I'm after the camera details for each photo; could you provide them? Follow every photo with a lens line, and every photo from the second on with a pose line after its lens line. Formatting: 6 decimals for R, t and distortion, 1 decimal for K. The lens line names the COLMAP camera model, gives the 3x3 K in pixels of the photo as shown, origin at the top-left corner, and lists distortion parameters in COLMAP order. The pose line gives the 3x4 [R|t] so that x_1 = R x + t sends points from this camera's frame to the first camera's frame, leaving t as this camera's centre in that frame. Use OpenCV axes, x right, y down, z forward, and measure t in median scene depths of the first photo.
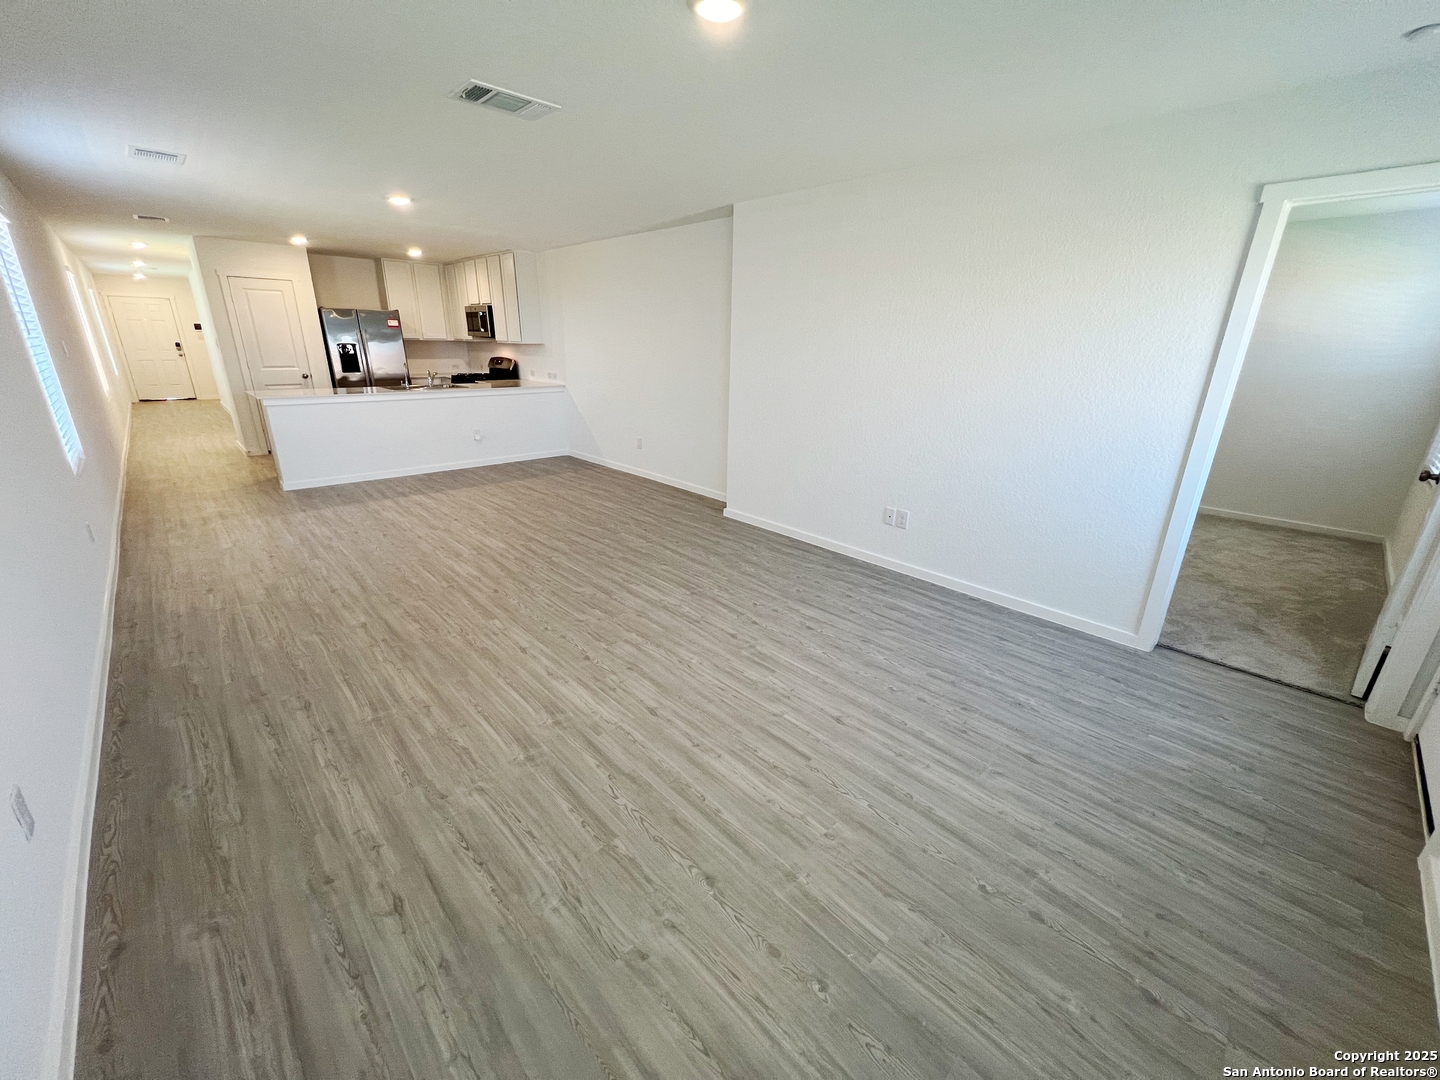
lens RADIAL K [[573.9, 0, 713.4], [0, 573.9, 534.7], [0, 0, 1]] dist [-0.001295, 0.001263]
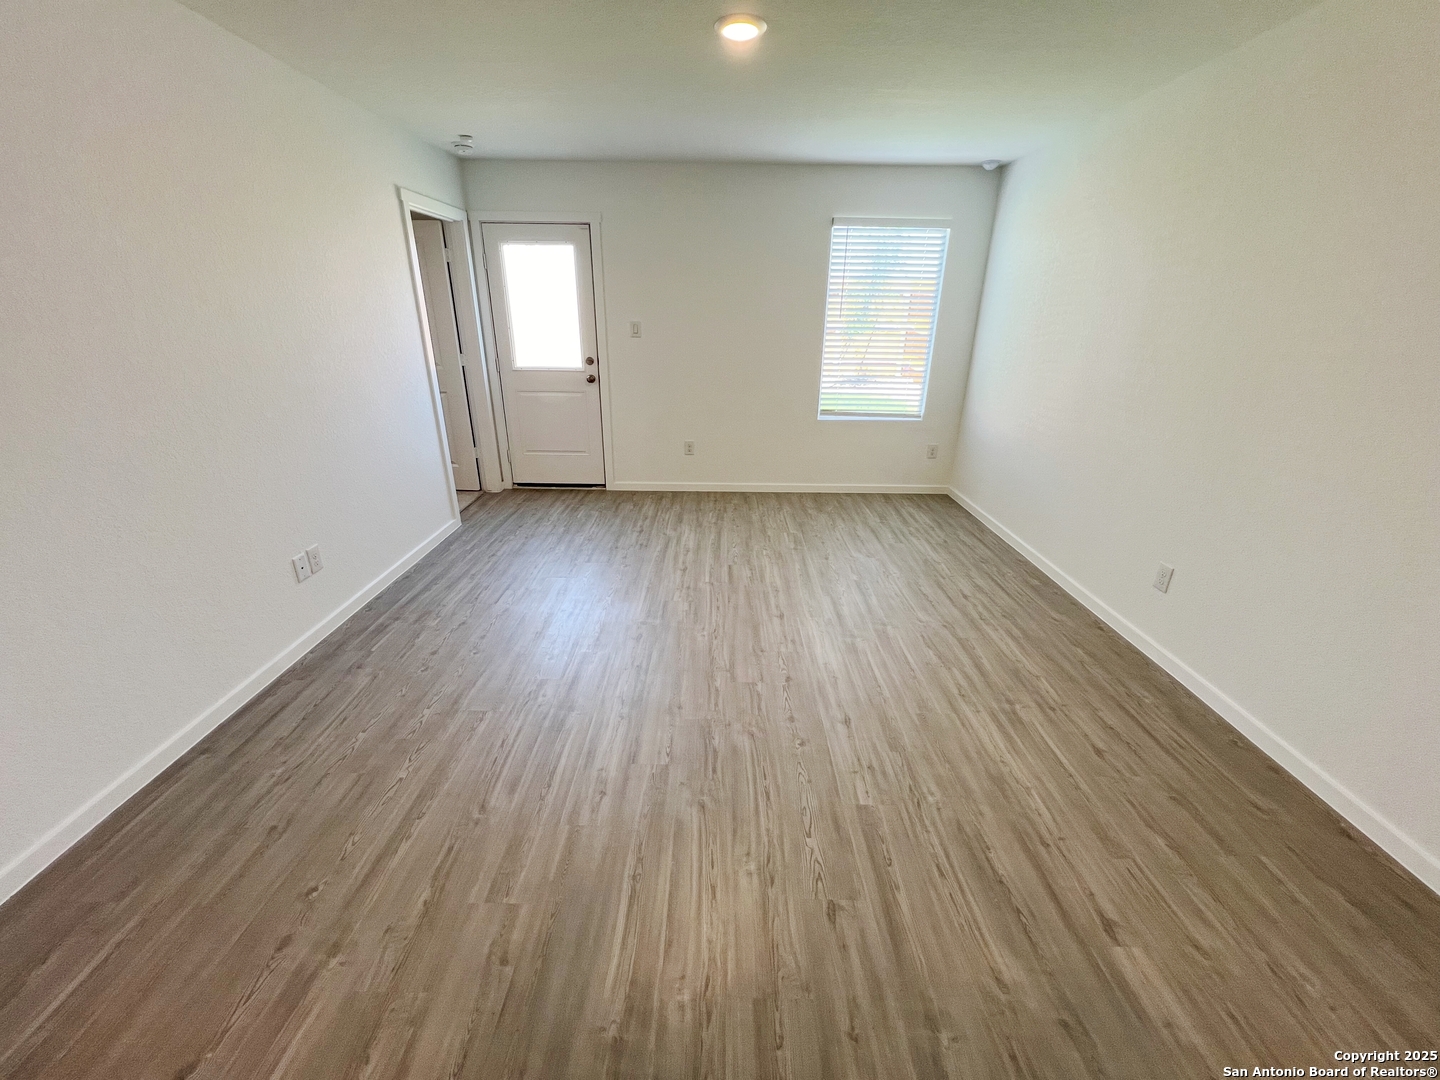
lens RADIAL K [[573.9, 0, 718.2], [0, 573.9, 535.6], [0, 0, 1]] dist [-0.001295, 0.001263]
pose [[-0.722767, -0.280047, 0.631808, -0.420046], [0.199474, 0.790771, 0.578698, -0.325054], [-0.661678, 0.544293, -0.515681, 0.925079]]
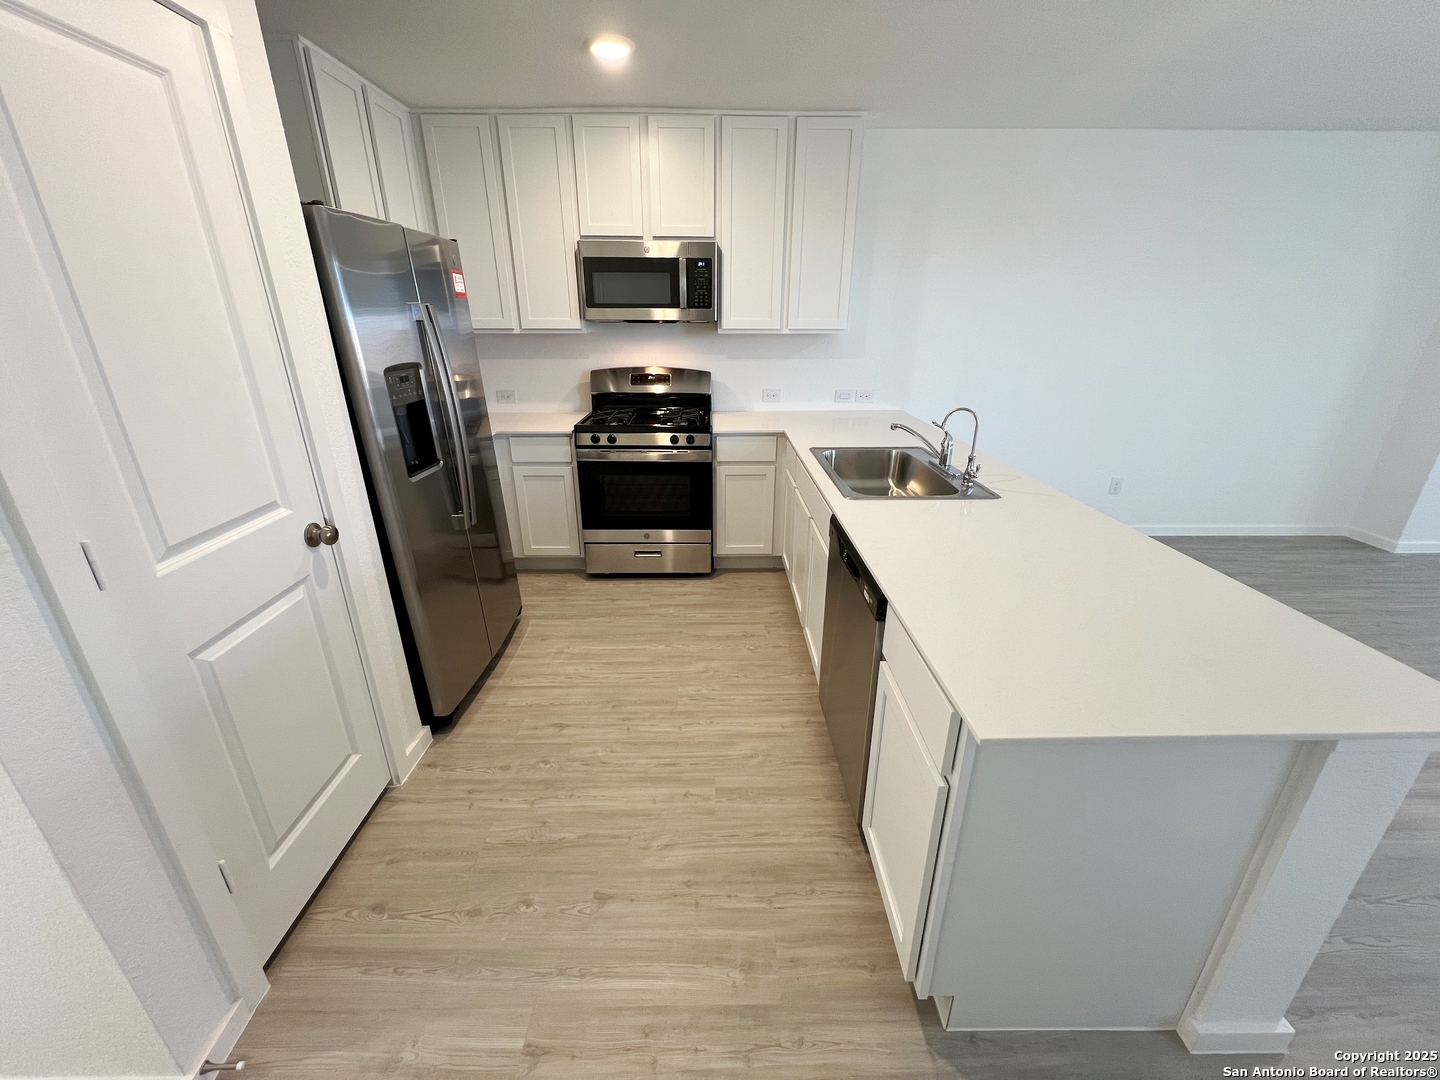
lens RADIAL K [[573.9, 0, 719.3], [0, 573.9, 541.6], [0, 0, 1]] dist [-0.001295, 0.001263]
pose [[0.675071, -0.294422, 0.676457, -1.308273], [0.250169, 0.953946, 0.165540, -0.474545], [-0.694042, 0.057477, 0.717637, 1.294683]]
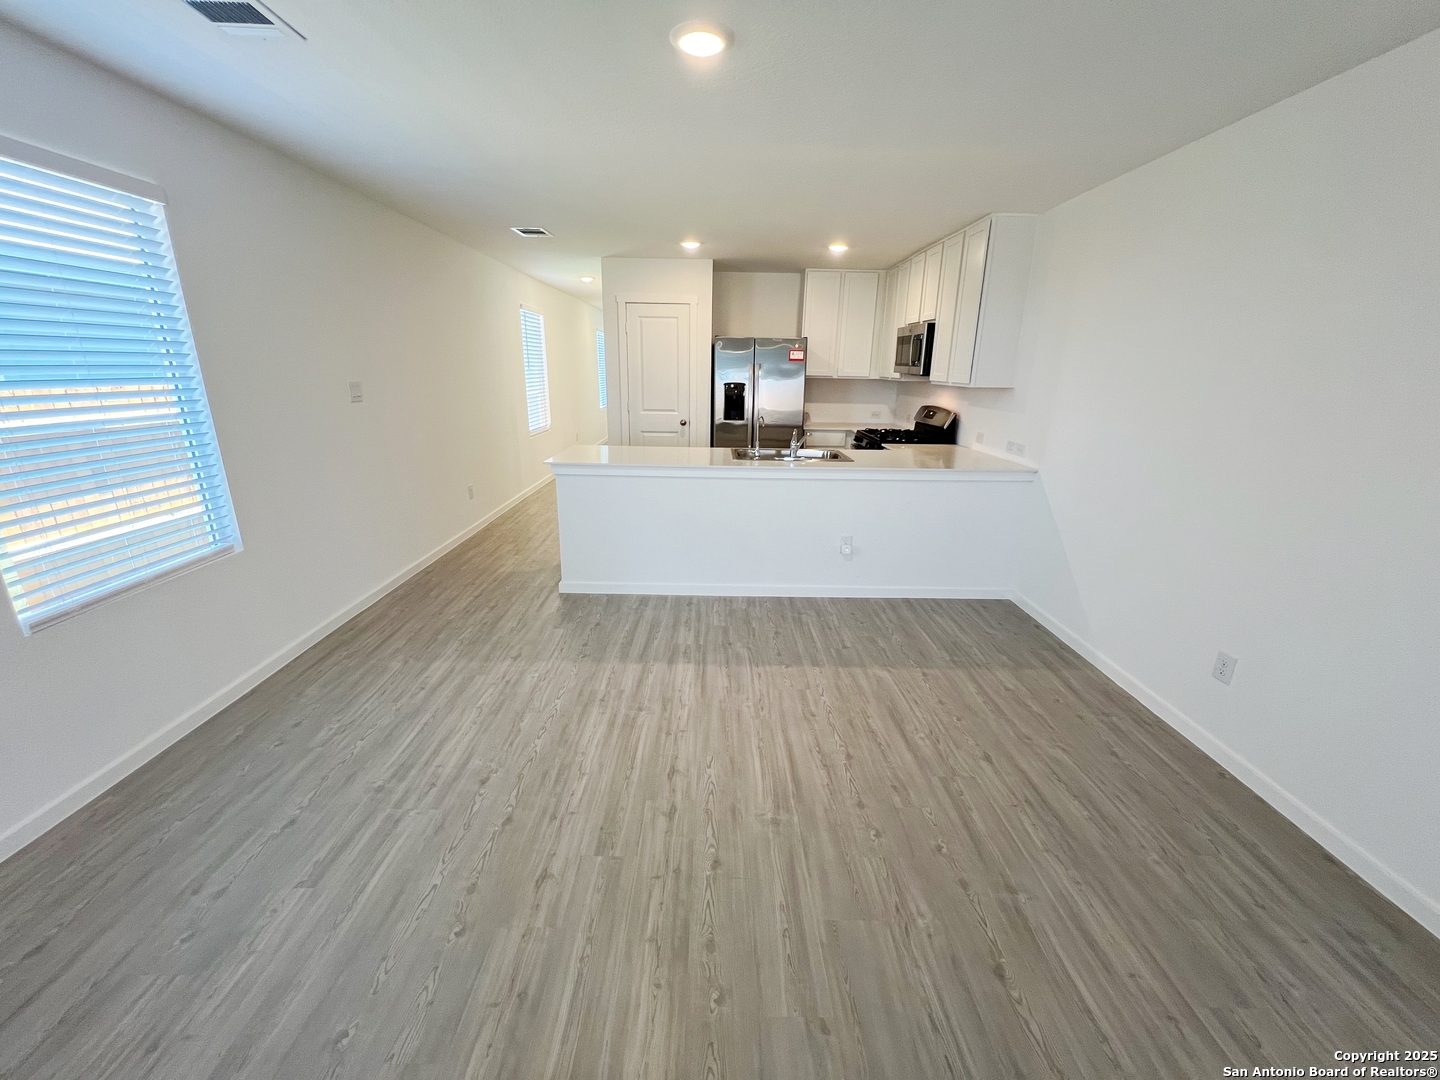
lens RADIAL K [[573.9, 0, 718.8], [0, 573.9, 541.4], [0, 0, 1]] dist [-0.001295, 0.001263]
pose [[0.732898, 0.191612, -0.652798, -0.215015], [-0.220755, 0.974580, 0.038220, -0.273200], [0.643527, 0.116097, 0.756567, 0.778400]]
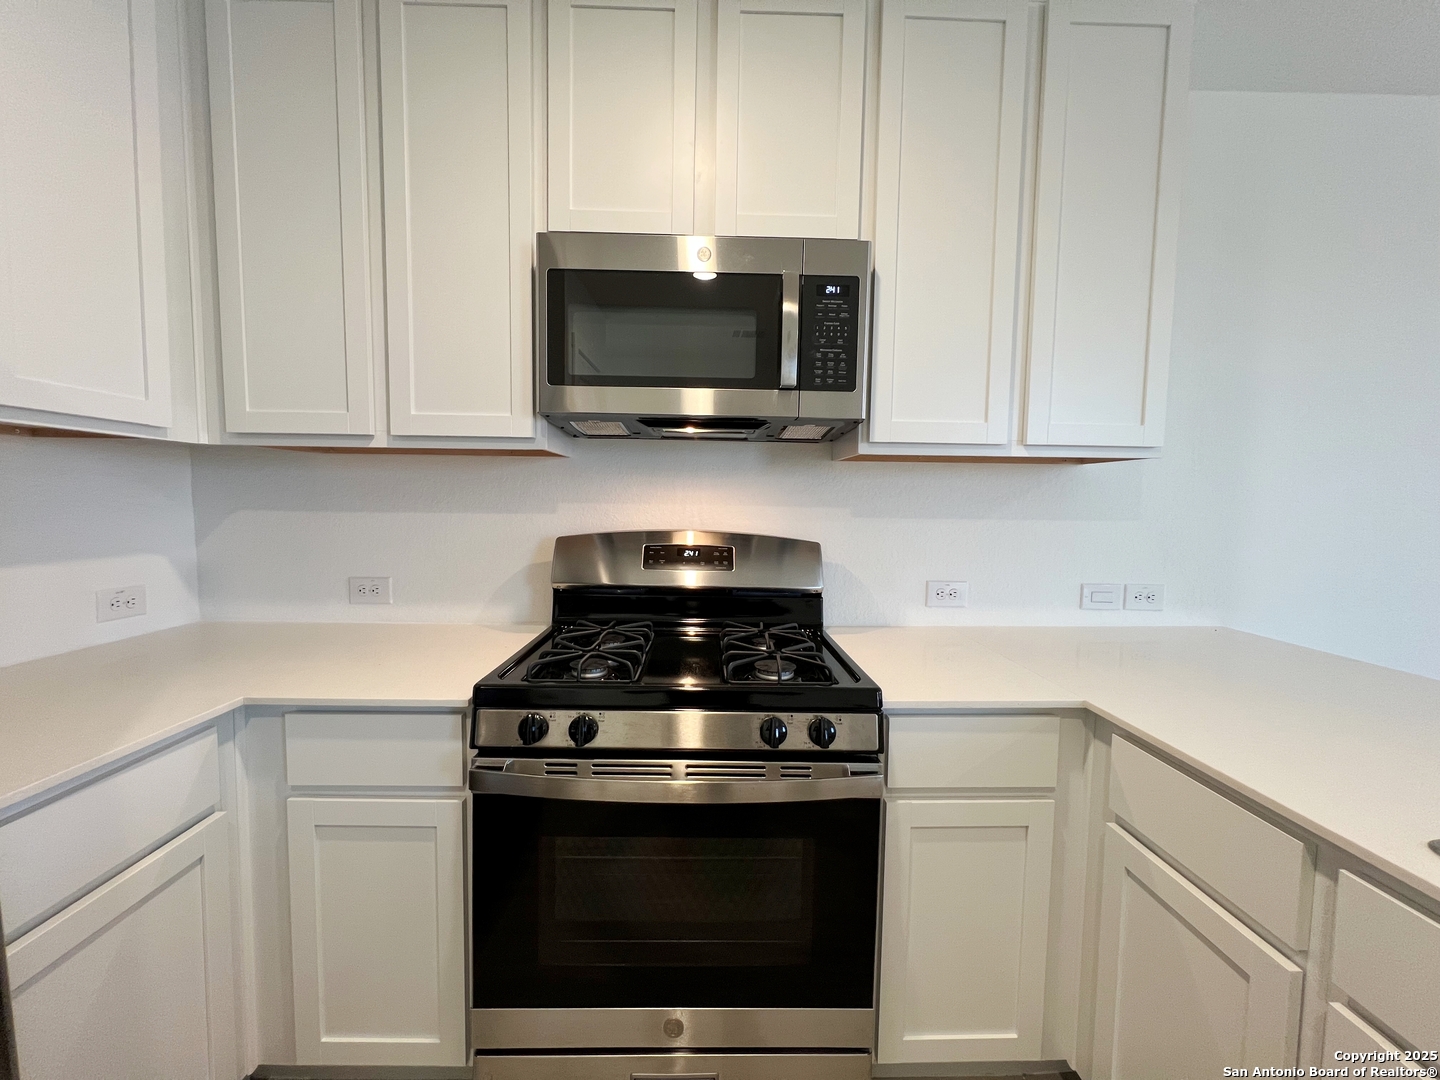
lens RADIAL K [[573.9, 0, 719.6], [0, 573.9, 540.0], [0, 0, 1]] dist [-0.001295, 0.001263]
pose [[0.672648, -0.065908, 0.737022, -0.995969], [0.240531, 0.961410, -0.133548, -0.543789], [-0.699779, 0.267107, 0.662543, 1.693305]]
